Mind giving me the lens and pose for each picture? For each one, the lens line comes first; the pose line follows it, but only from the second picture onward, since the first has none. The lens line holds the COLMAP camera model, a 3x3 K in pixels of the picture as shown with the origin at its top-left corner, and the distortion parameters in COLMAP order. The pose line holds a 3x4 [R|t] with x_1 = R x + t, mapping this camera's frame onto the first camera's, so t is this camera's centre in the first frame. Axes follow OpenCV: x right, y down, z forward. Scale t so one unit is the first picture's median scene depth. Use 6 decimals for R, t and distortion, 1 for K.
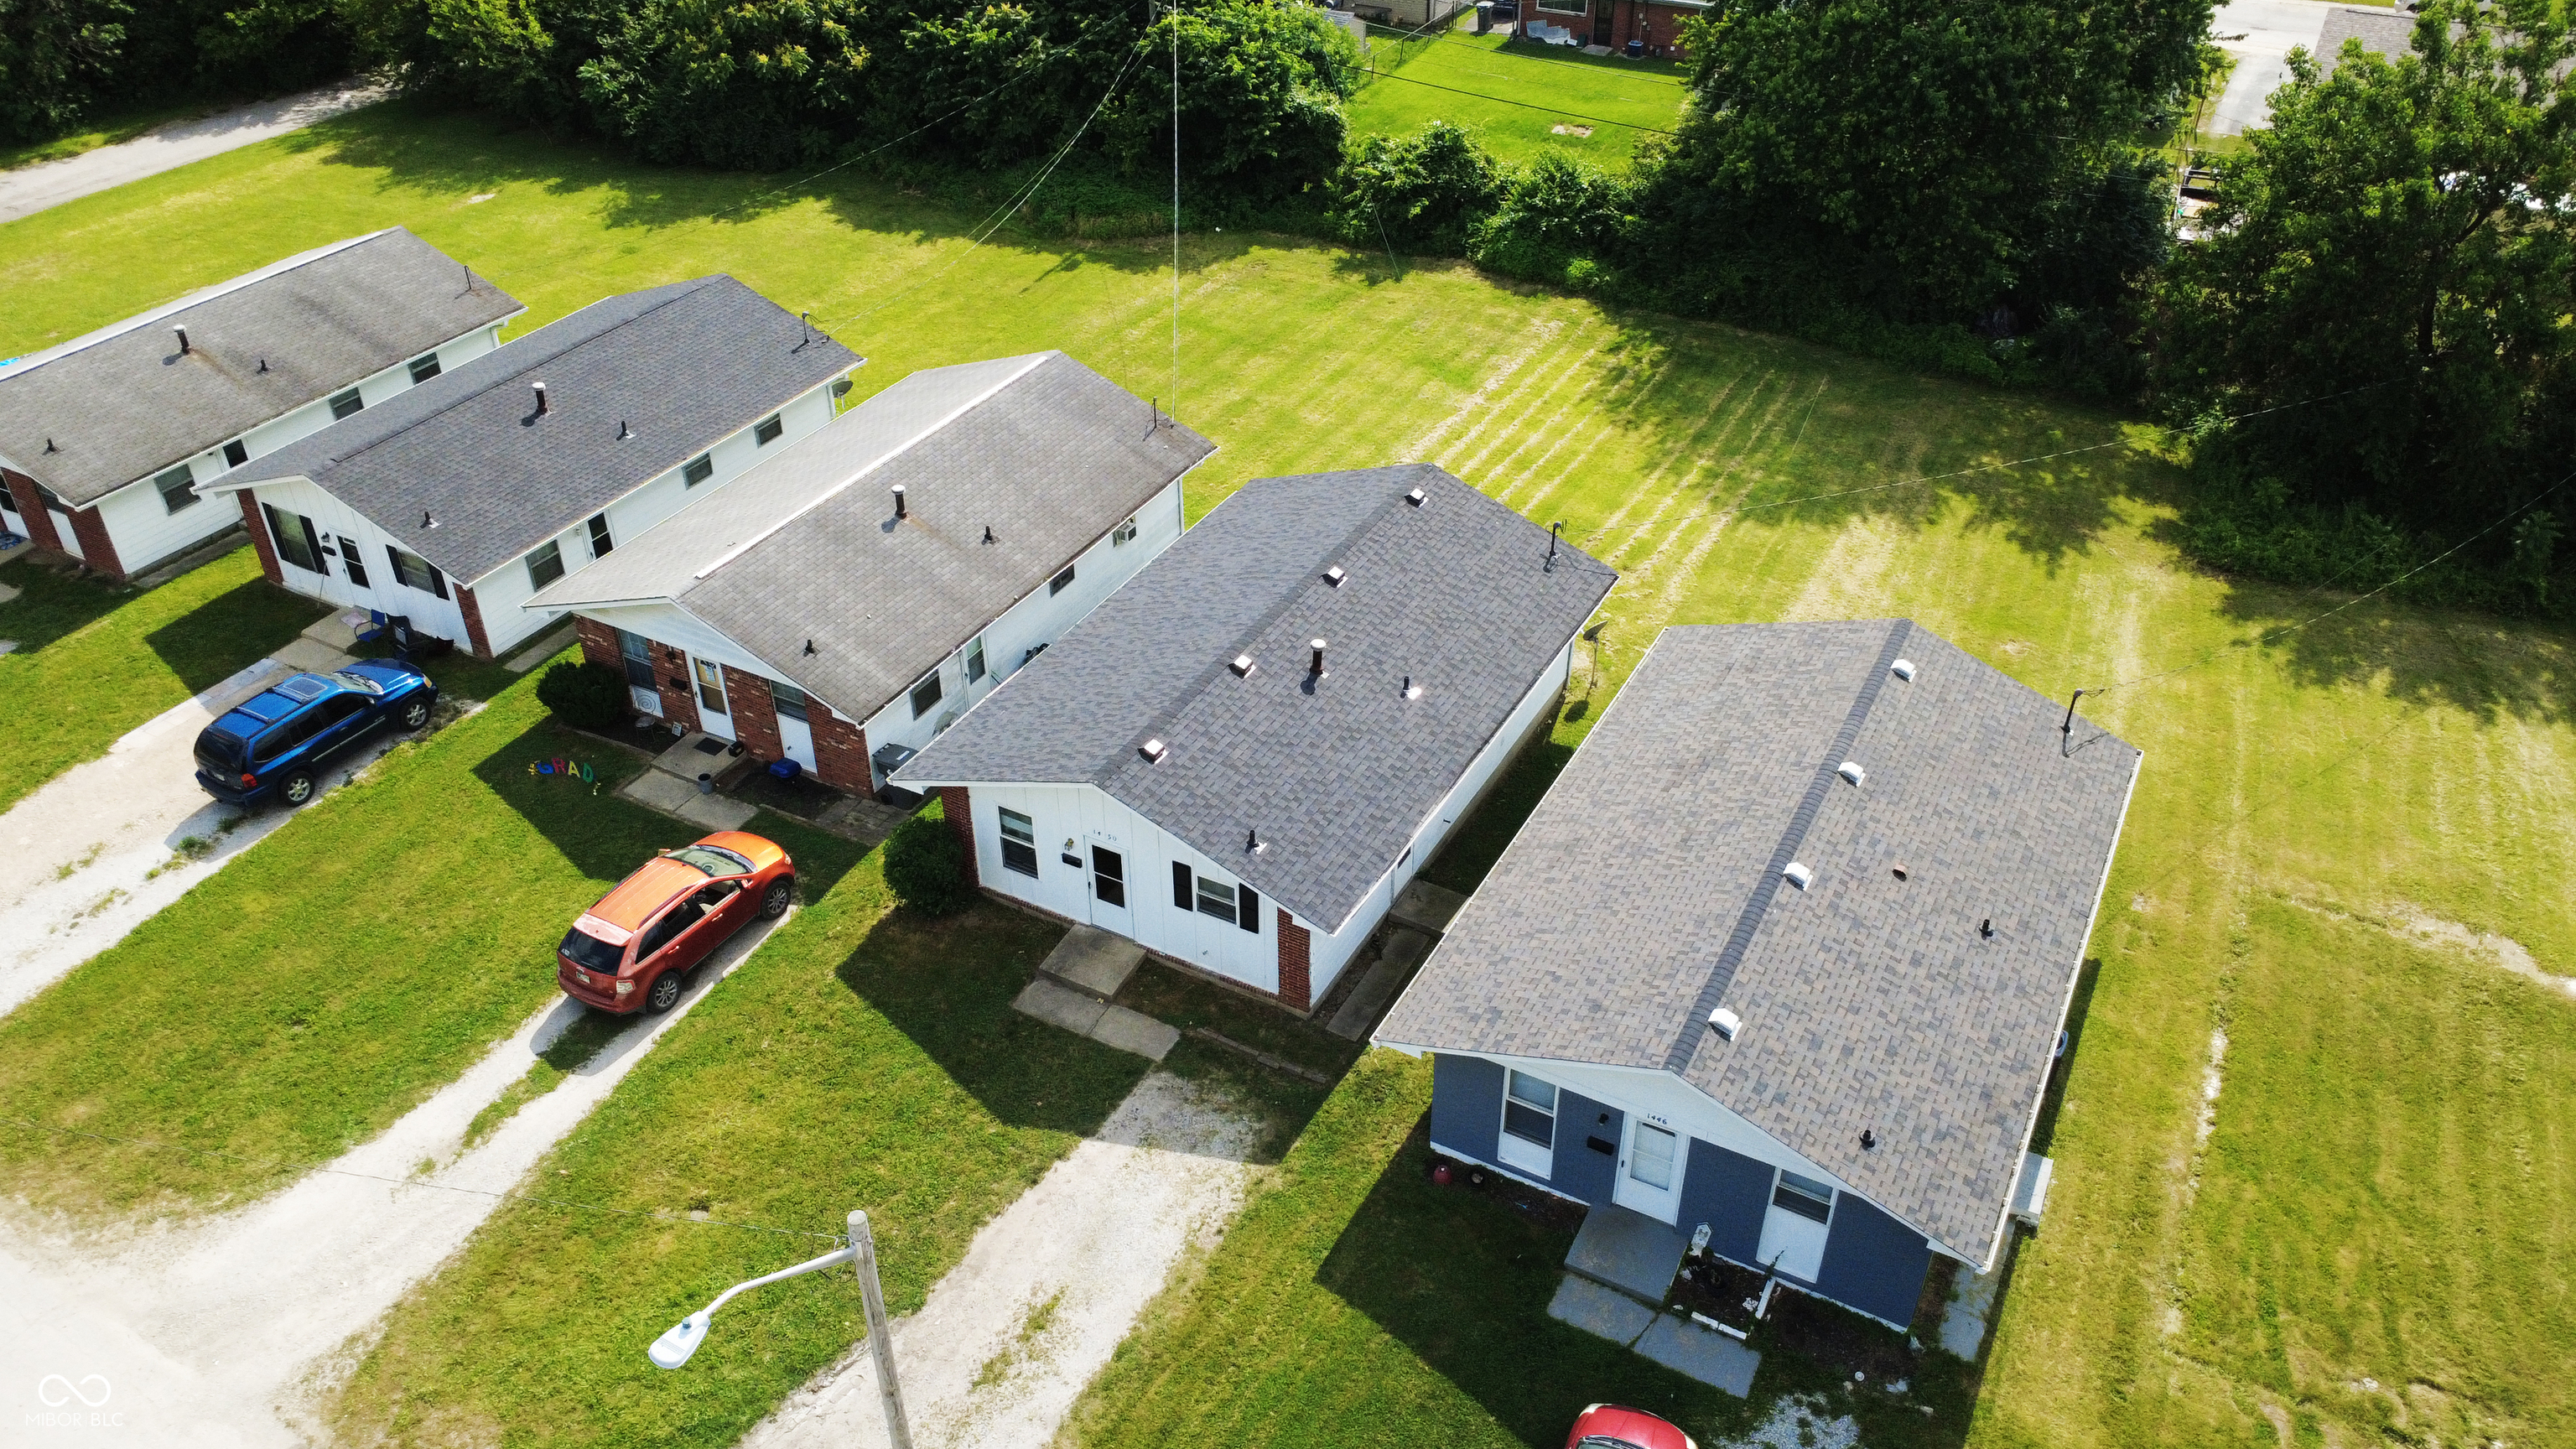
lens RADIAL K [[1882.5, 0, 1295.9], [0, 1882.5, 718.8], [0, 0, 1]] dist [0.003399, -0.011679]
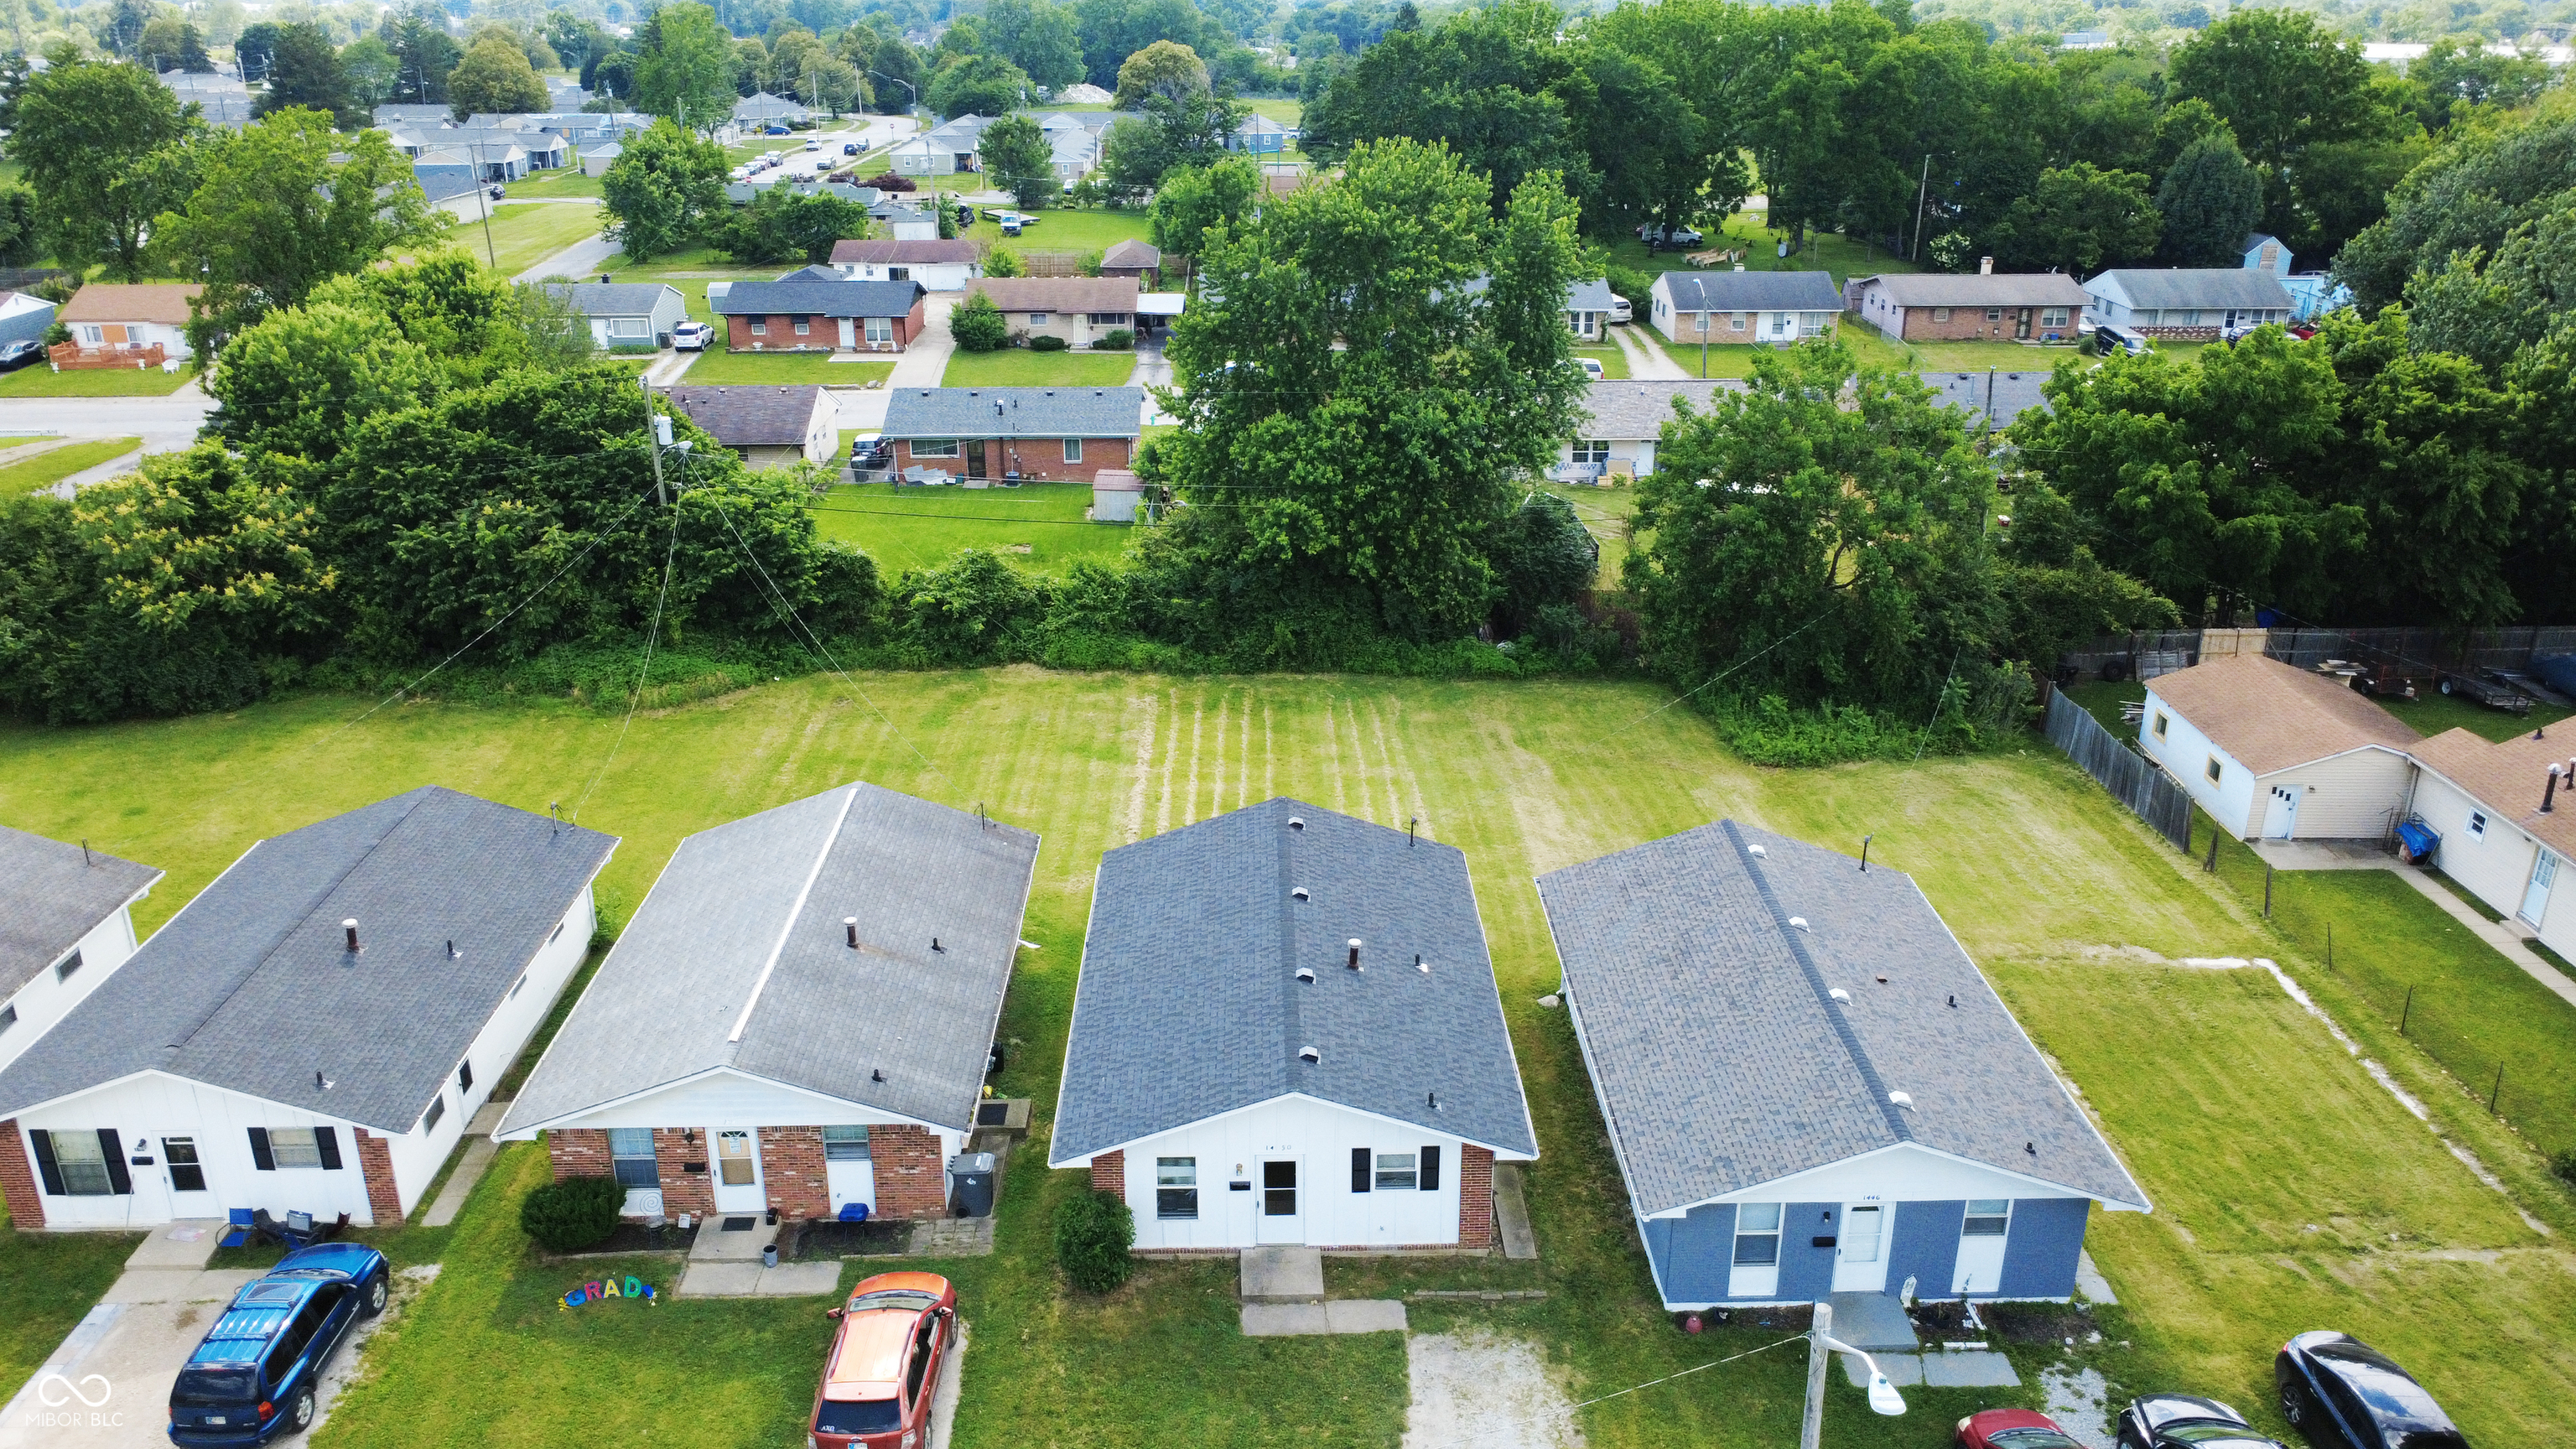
lens RADIAL K [[1882.5, 0, 1295.9], [0, 1882.5, 718.8], [0, 0, 1]] dist [0.003399, -0.011679]
pose [[0.867202, -0.180300, 0.464169, -0.536032], [0.280228, 0.947238, -0.155605, -0.000281], [-0.411623, 0.265014, 0.871972, -0.011114]]
